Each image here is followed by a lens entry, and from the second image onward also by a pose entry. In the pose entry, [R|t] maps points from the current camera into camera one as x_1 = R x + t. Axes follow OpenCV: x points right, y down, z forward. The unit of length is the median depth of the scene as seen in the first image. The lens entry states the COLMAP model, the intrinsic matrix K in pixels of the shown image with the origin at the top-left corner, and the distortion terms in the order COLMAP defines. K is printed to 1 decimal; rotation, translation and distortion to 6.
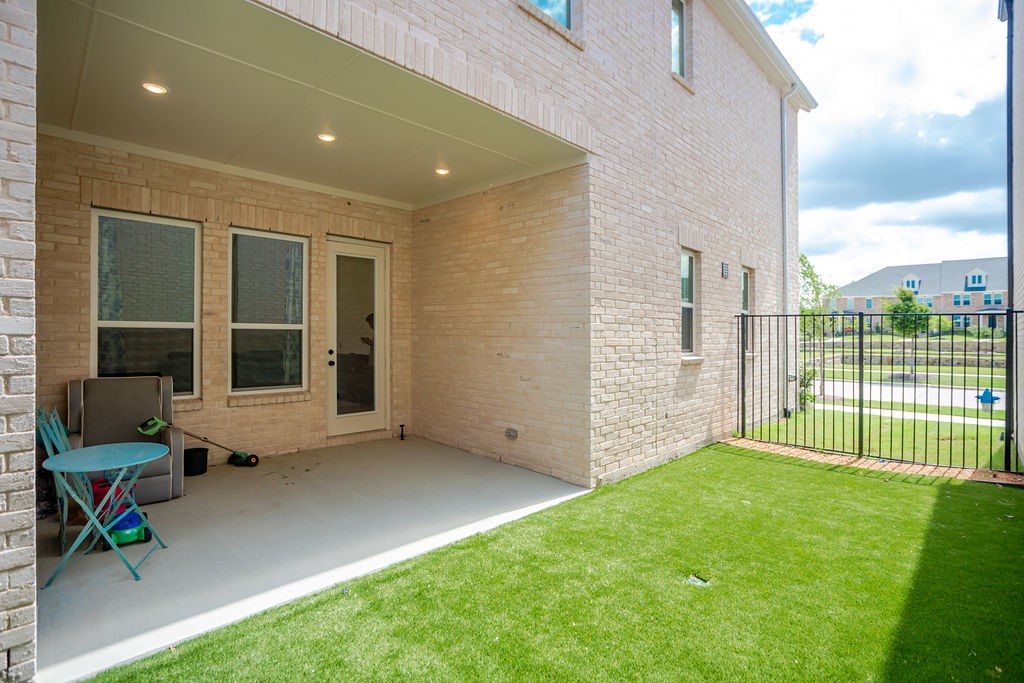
lens RADIAL K [[521.4, 0, 506.4], [0, 521.4, 329.2], [0, 0, 1]] dist [-0.006769, 0.001132]
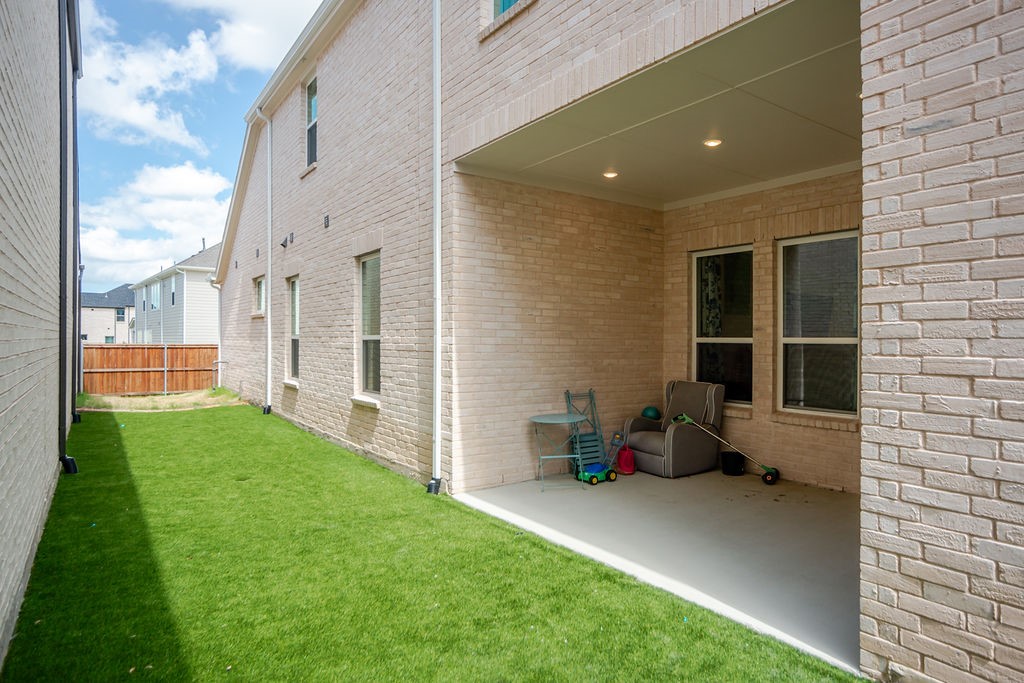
lens RADIAL K [[607.4, 0, 509.8], [0, 607.4, 346.9], [0, 0, 1]] dist [0.020618, 0.001998]
pose [[-0.191065, -0.004441, -0.981567, 0.772064], [-0.004502, 0.999983, -0.003648, 0.013922], [0.981567, 0.003722, -0.191081, 0.786524]]
